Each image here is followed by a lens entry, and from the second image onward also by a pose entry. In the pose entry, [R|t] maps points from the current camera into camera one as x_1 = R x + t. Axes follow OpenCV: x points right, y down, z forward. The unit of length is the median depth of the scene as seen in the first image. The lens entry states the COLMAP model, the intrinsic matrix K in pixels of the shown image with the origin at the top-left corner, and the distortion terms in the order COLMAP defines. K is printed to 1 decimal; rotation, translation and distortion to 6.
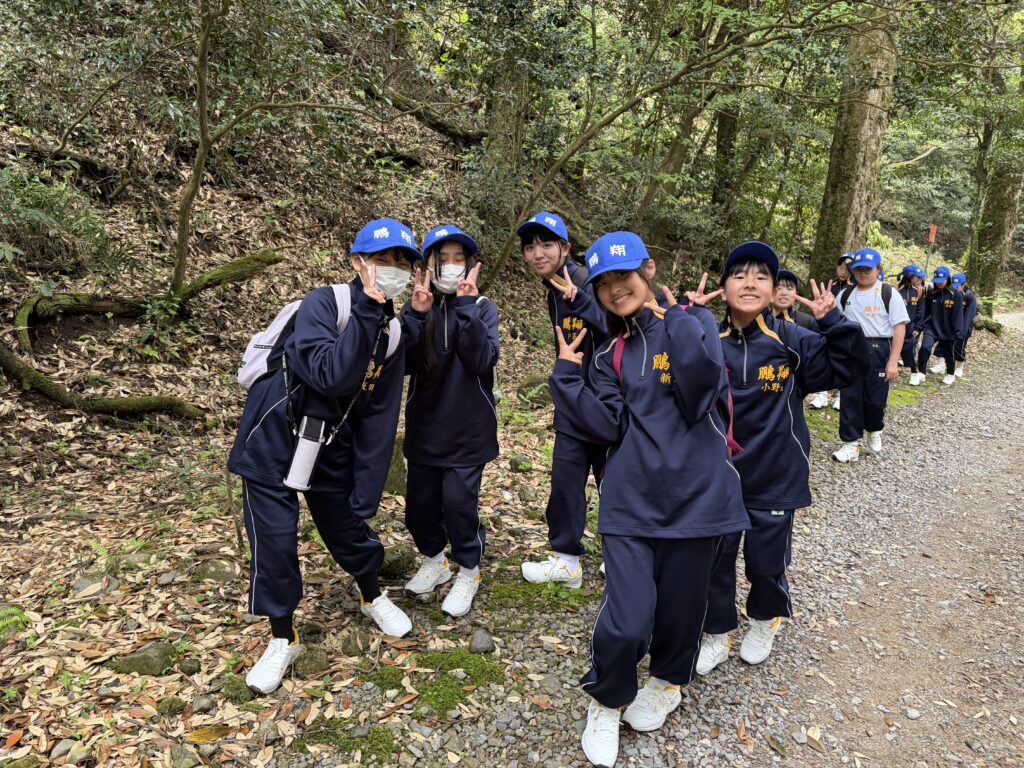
lens RADIAL K [[774.7, 0, 514.9], [0, 774.7, 381.2], [0, 0, 1]] dist [0.052758, -0.065341]
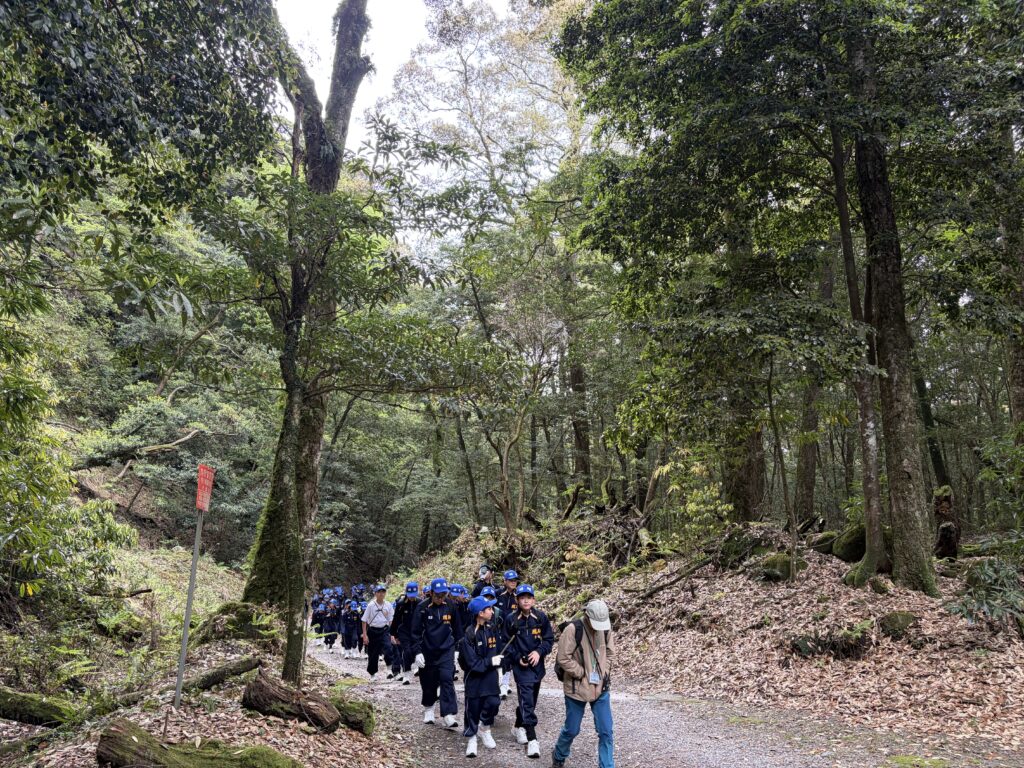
lens RADIAL K [[774.7, 0, 515.7], [0, 774.7, 397.8], [0, 0, 1]] dist [0.052758, -0.065341]
pose [[0.650376, 0.109541, 0.751672, 0.610531], [0.167973, 0.944311, -0.282950, -0.172063], [-0.740807, 0.310285, 0.595758, 1.154441]]
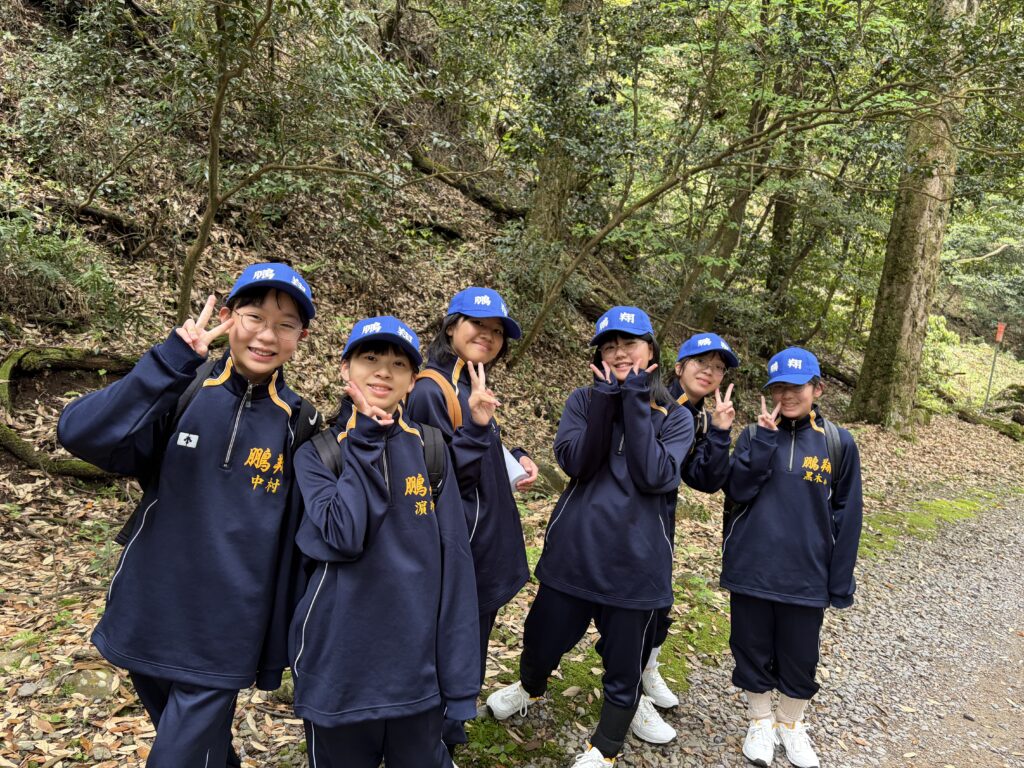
lens RADIAL K [[774.7, 0, 517.5], [0, 774.7, 377.8], [0, 0, 1]] dist [0.052758, -0.065341]
pose [[0.995964, 0.056089, -0.070074, 0.040090], [-0.062723, 0.993368, -0.096366, -0.011338], [0.064204, 0.100372, 0.992876, 0.051194]]
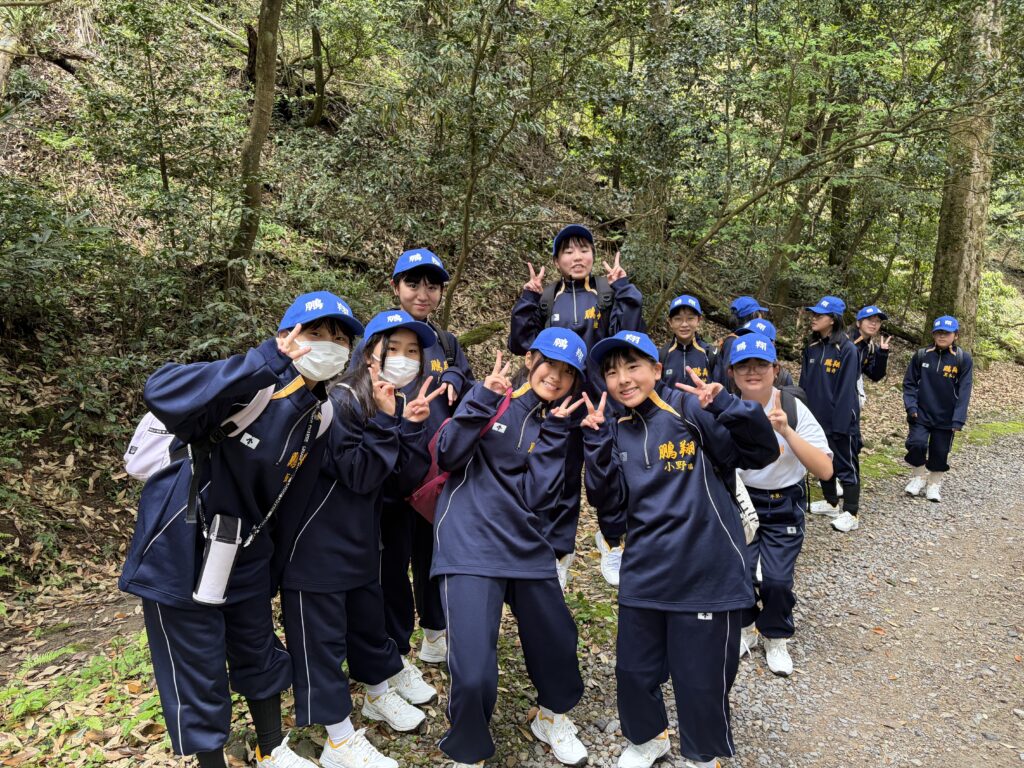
lens RADIAL K [[774.7, 0, 507.6], [0, 774.7, 378.8], [0, 0, 1]] dist [0.052758, -0.065341]
pose [[0.989169, -0.020349, -0.145360, -0.074482], [0.008589, 0.996671, -0.081081, 0.034372], [0.146526, 0.078954, 0.986051, -0.260537]]
